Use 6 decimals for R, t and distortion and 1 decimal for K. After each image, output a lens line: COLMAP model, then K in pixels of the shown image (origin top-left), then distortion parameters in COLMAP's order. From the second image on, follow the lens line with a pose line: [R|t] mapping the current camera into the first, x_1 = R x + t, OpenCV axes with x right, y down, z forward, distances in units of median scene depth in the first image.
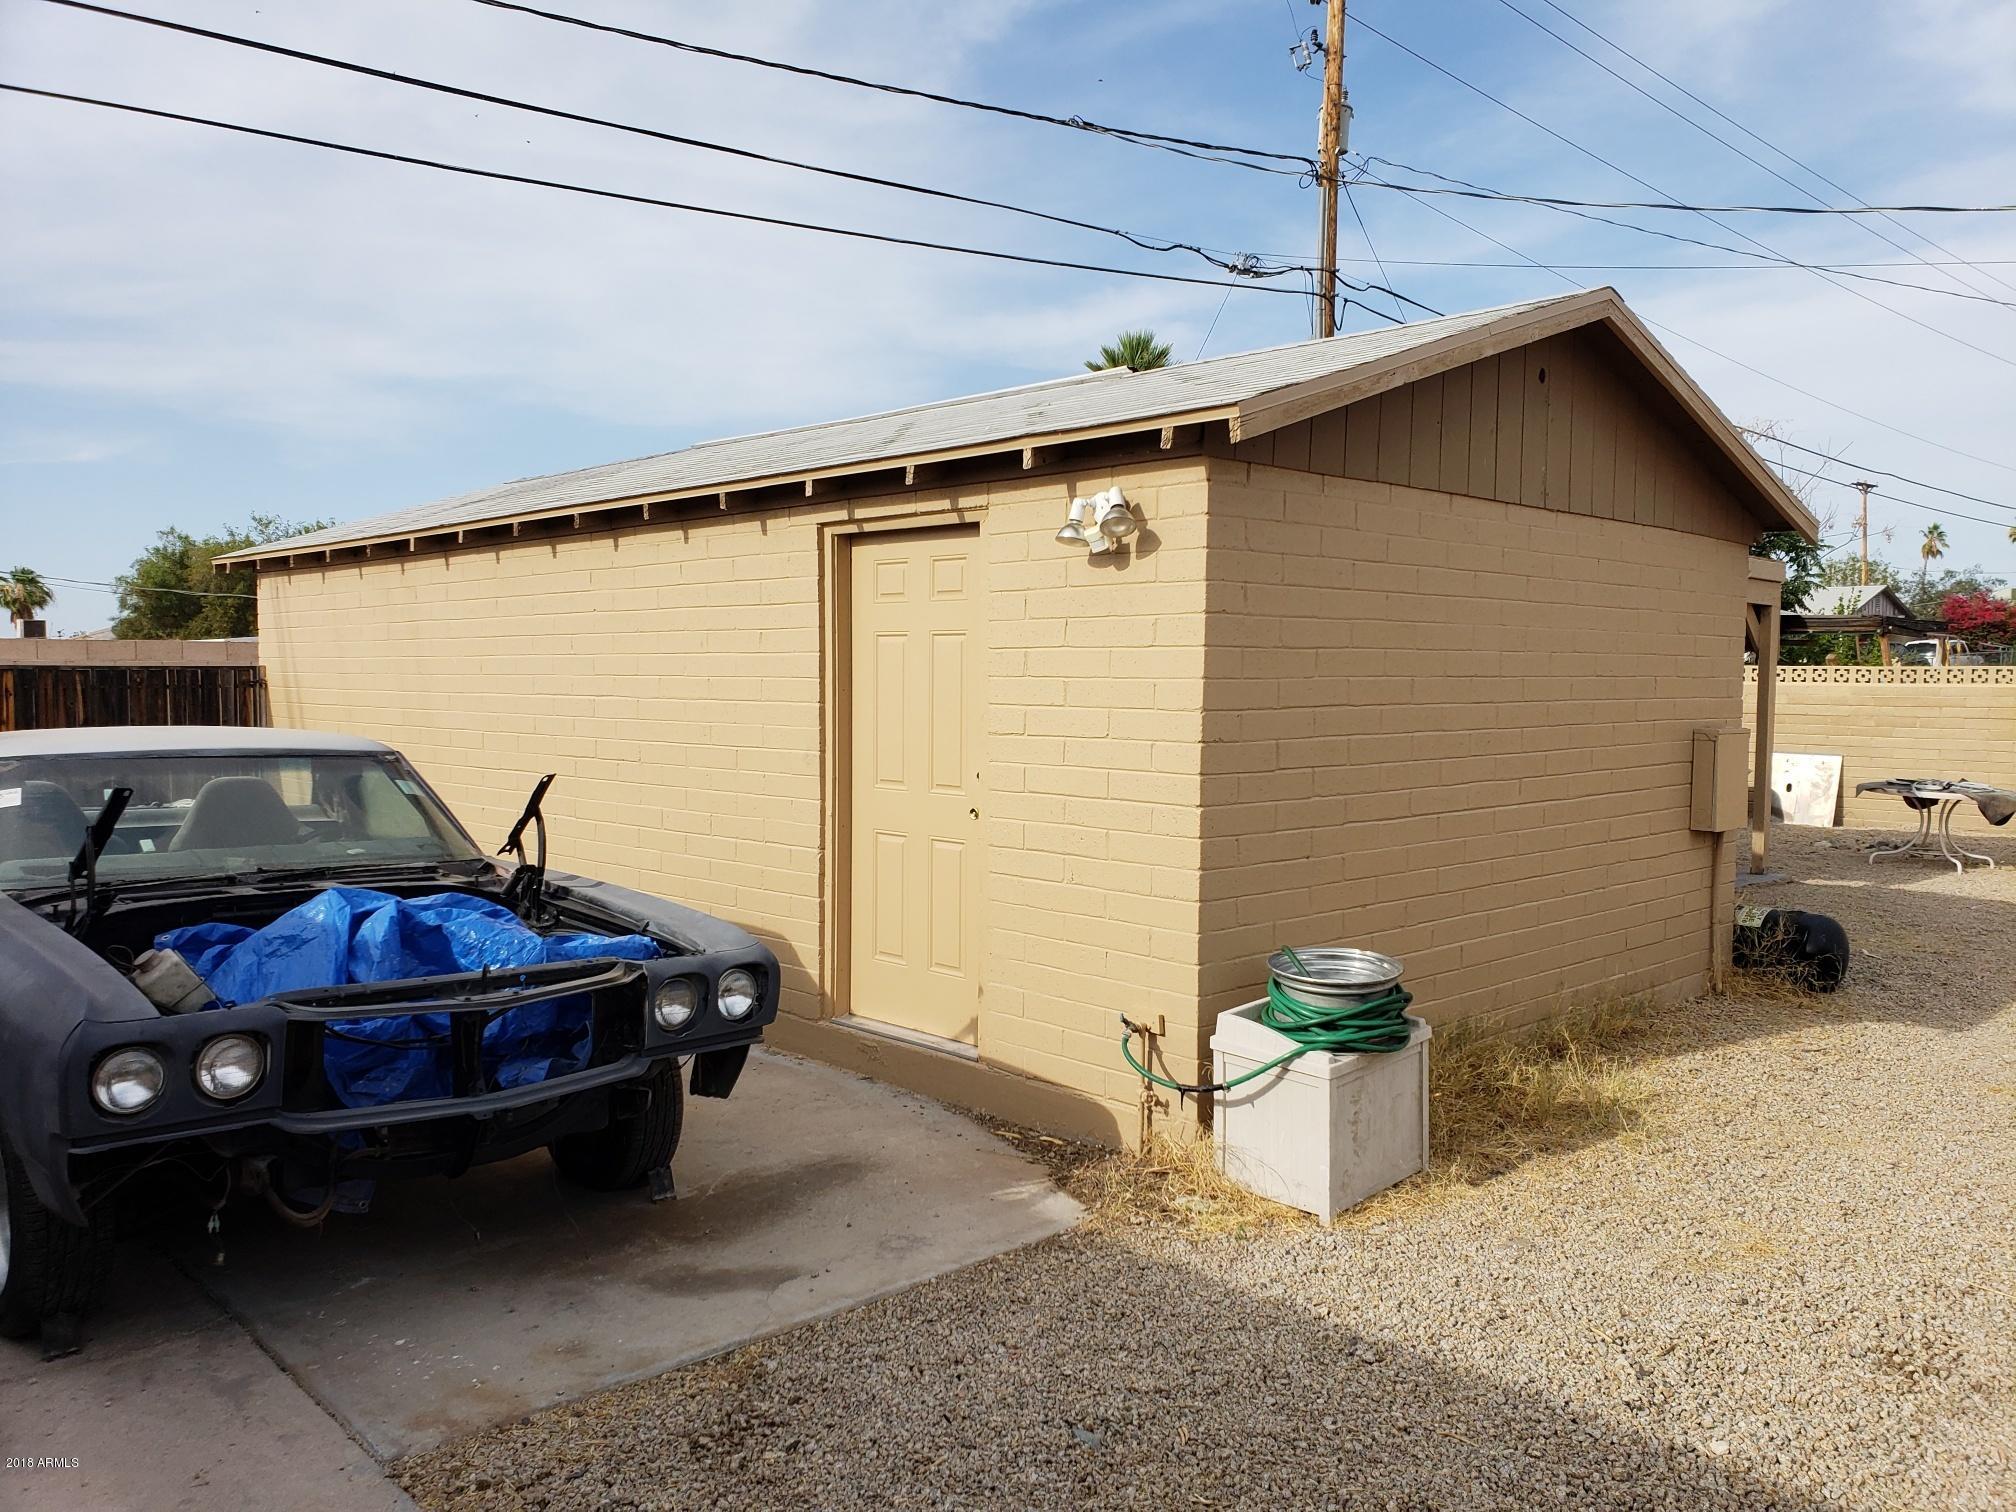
lens RADIAL K [[1644.6, 0, 1008.0], [0, 1644.6, 756.0], [0, 0, 1]] dist [0.011834, -0.001080]
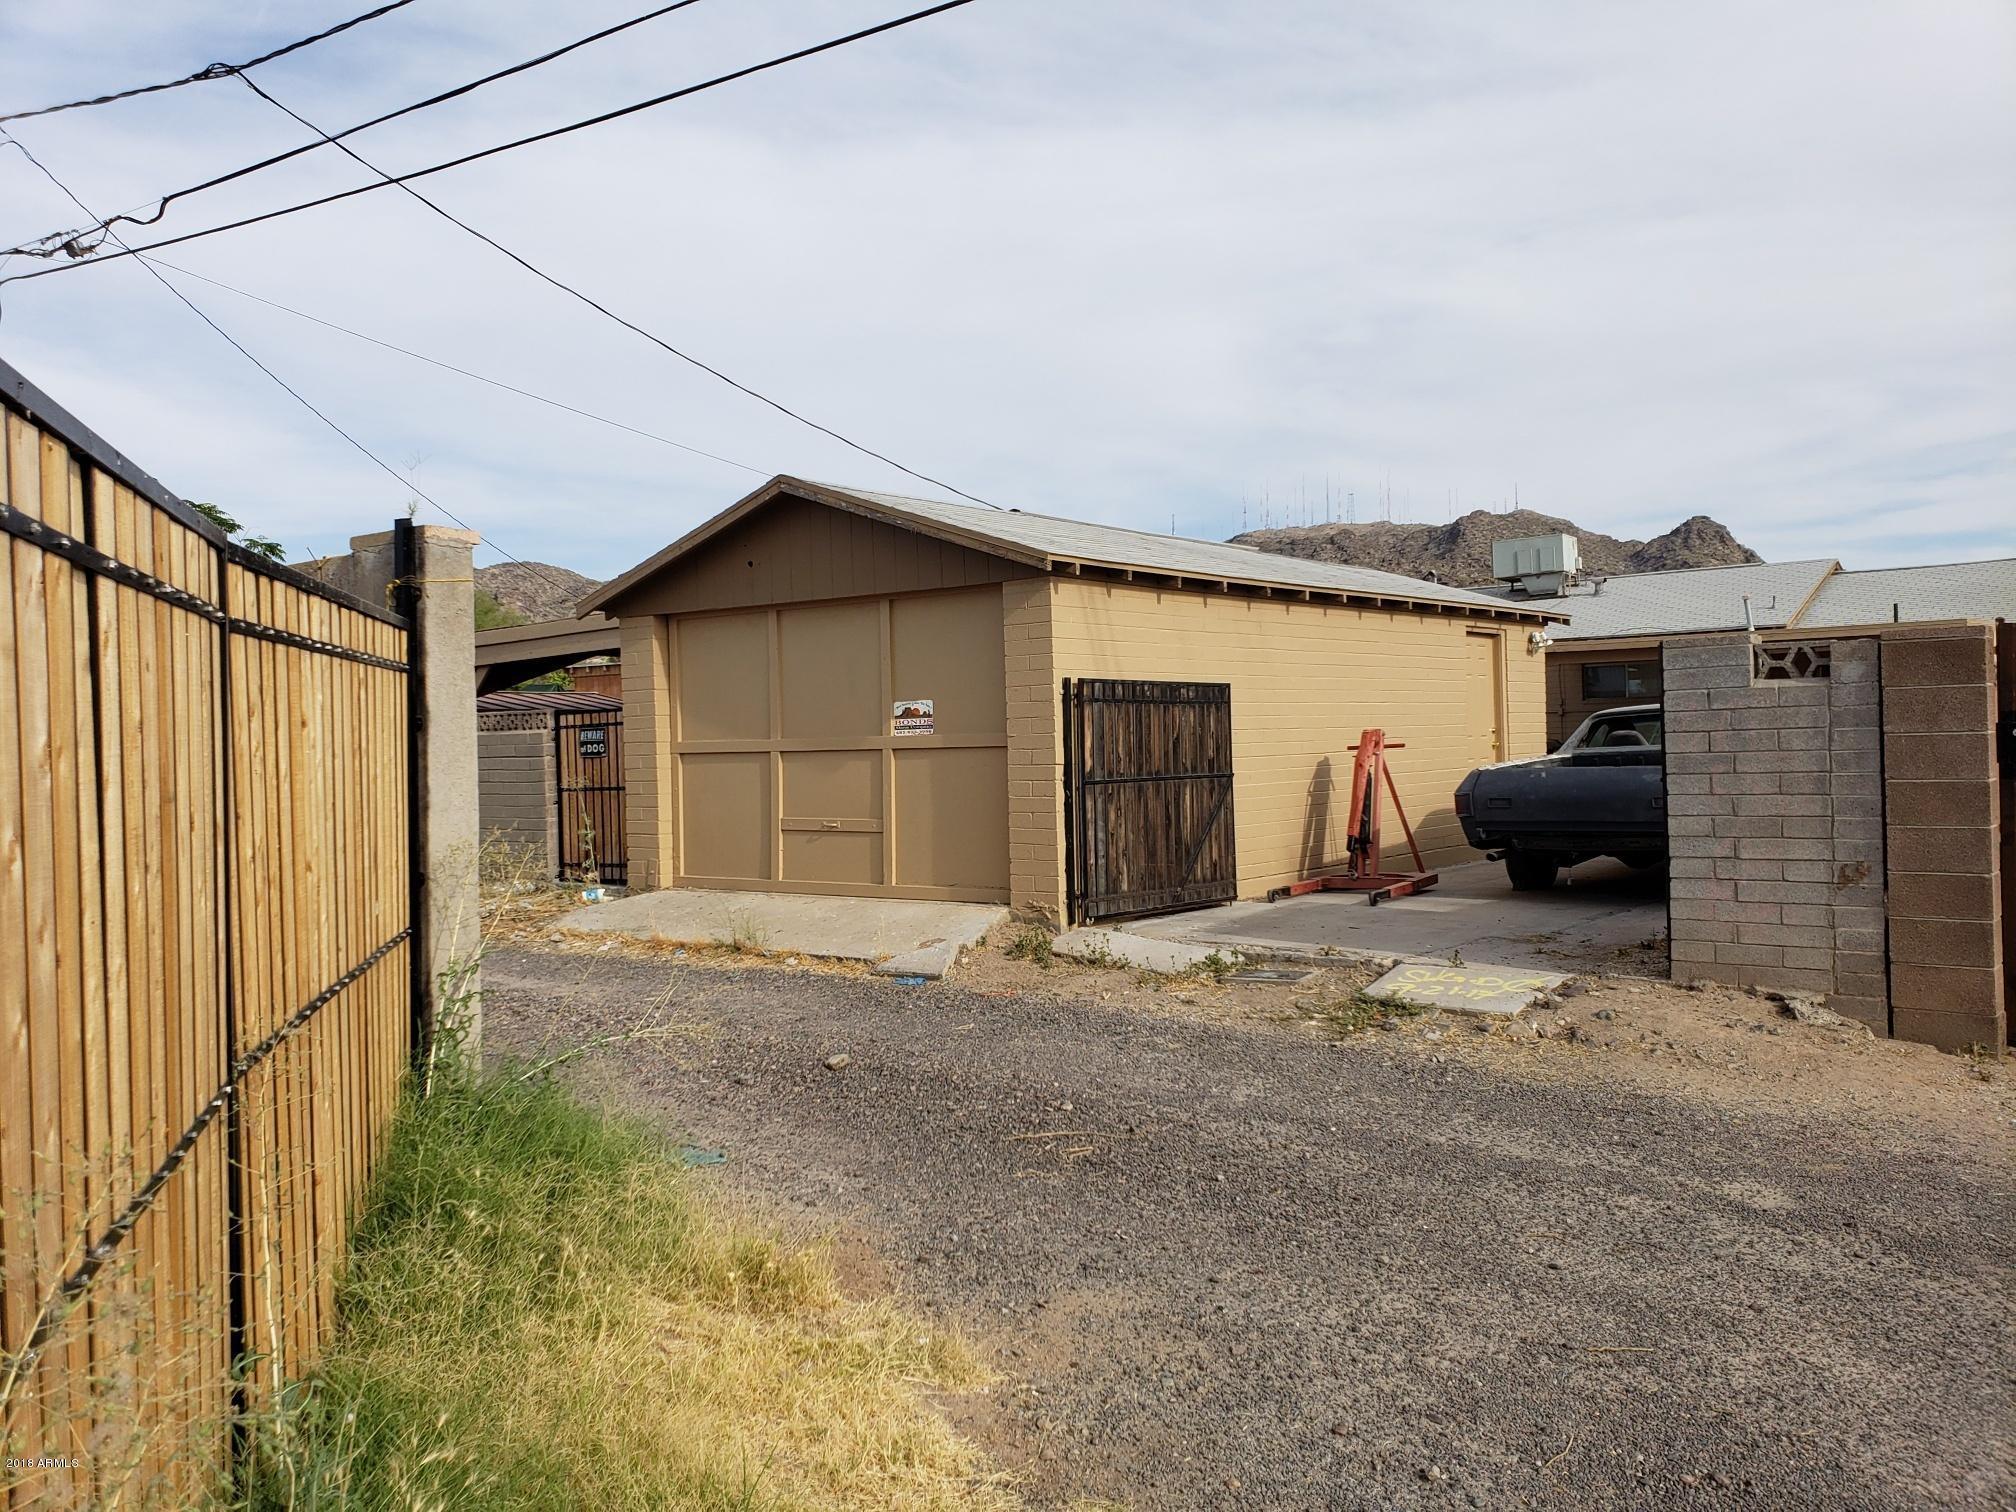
lens RADIAL K [[1644.6, 0, 1008.0], [0, 1644.6, 756.0], [0, 0, 1]] dist [0.011834, -0.001080]
pose [[-0.126757, 0.013365, 0.991844, -1.833059], [0.092400, 0.995721, -0.001609, -0.009883], [-0.987621, 0.091443, -0.127450, 1.524103]]
